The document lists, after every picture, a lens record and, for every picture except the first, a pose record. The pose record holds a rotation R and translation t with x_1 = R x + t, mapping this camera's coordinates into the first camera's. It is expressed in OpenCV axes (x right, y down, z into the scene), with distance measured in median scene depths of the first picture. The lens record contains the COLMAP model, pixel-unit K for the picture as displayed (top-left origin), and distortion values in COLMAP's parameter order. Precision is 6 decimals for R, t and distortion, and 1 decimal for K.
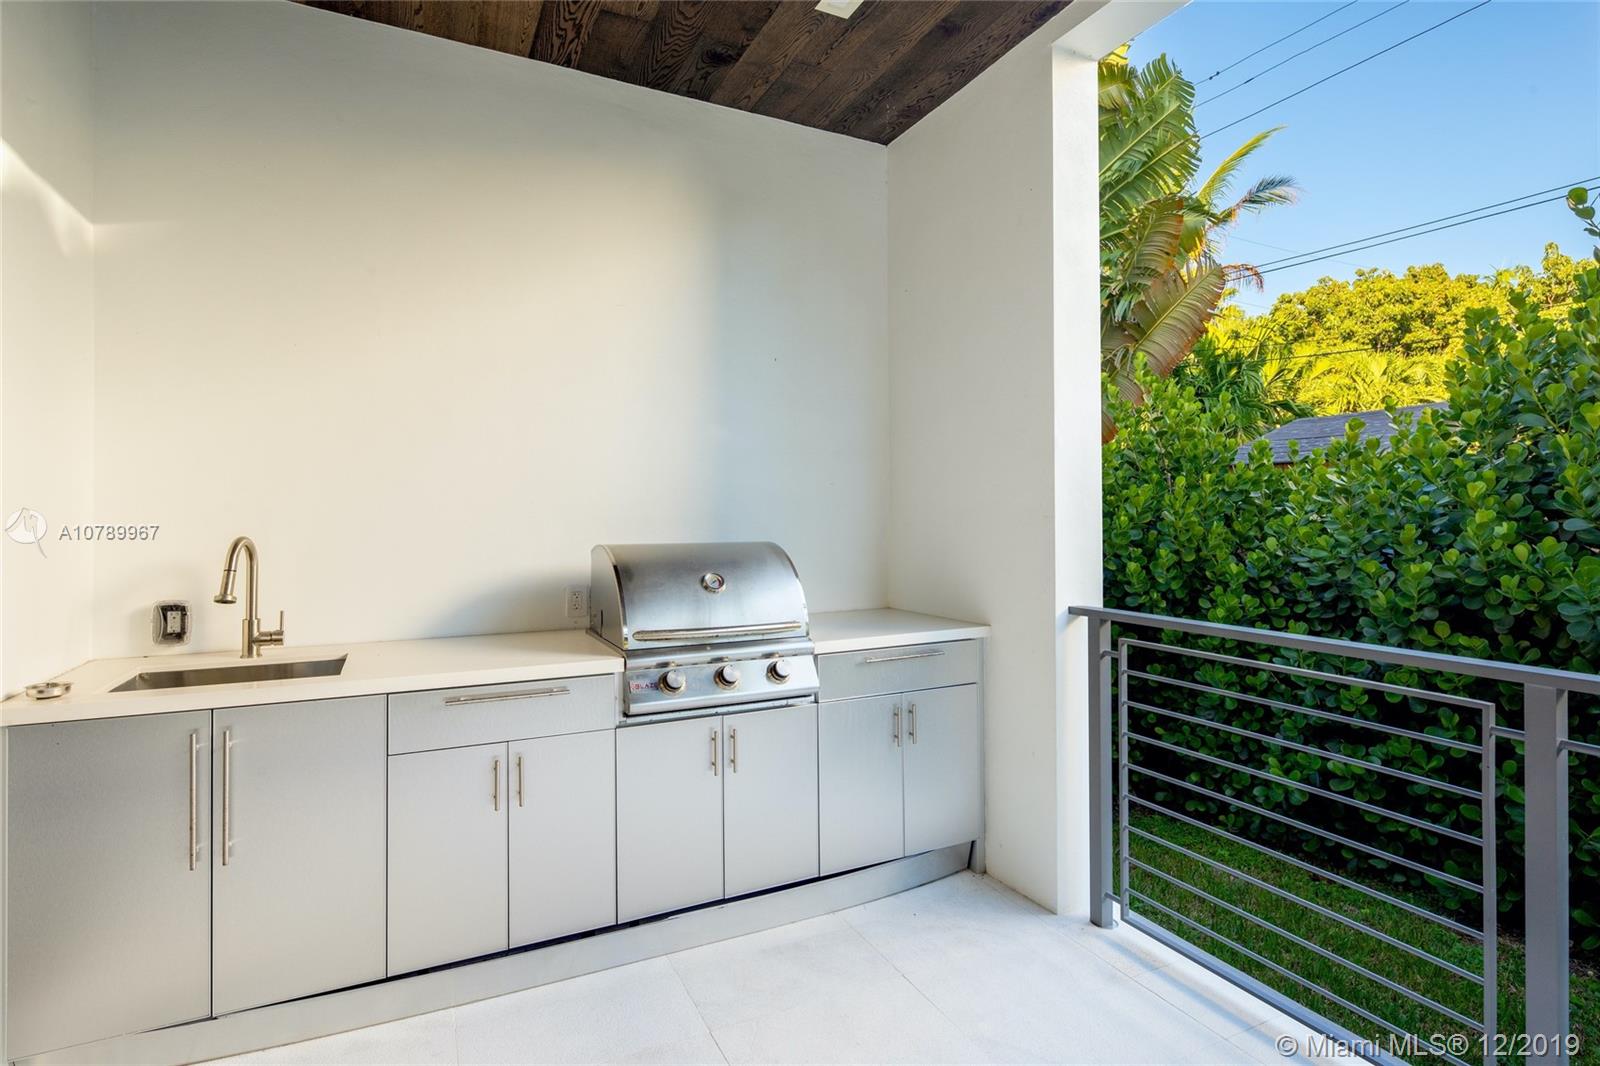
lens RADIAL K [[782.4, 0, 779.0], [0, 782.4, 502.7], [0, 0, 1]] dist [-0.003700, 0.000987]
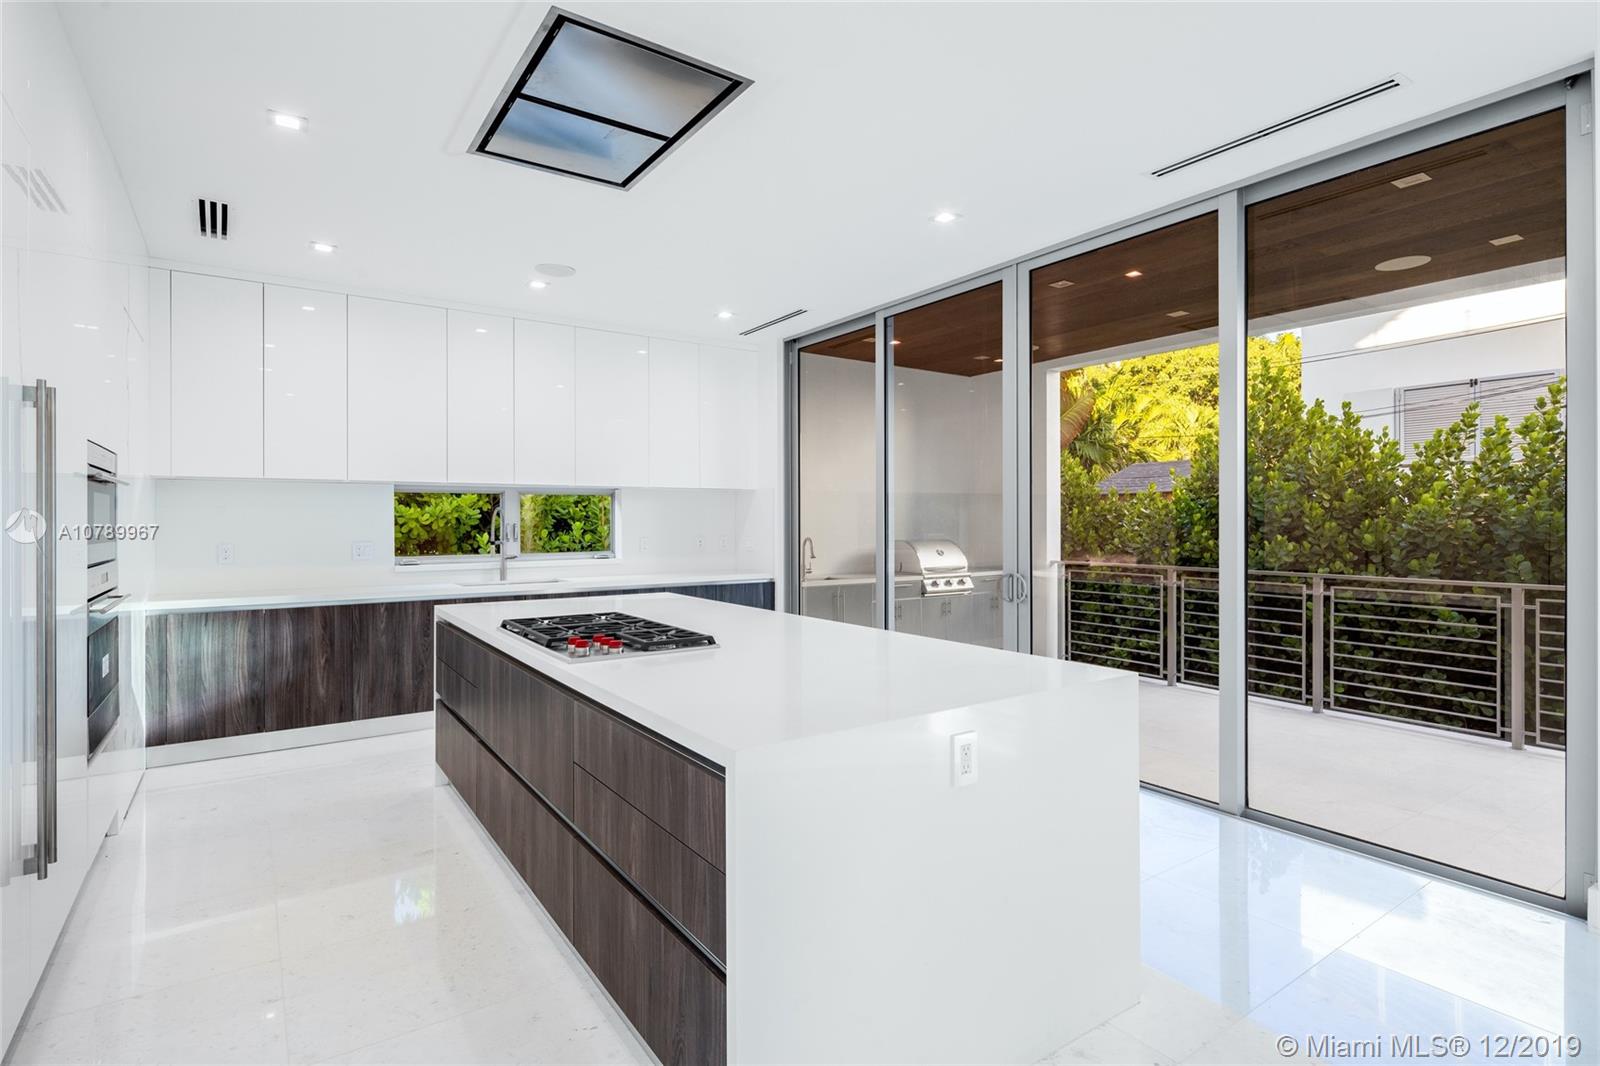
lens RADIAL K [[778.5, 0, 788.5], [0, 778.5, 528.0], [0, 0, 1]] dist [0.000775, -0.001892]
pose [[0.987440, -0.001663, 0.157983, -0.514941], [-0.001818, 0.999759, 0.021885, -0.024370], [-0.157981, -0.021898, 0.987199, -0.836059]]
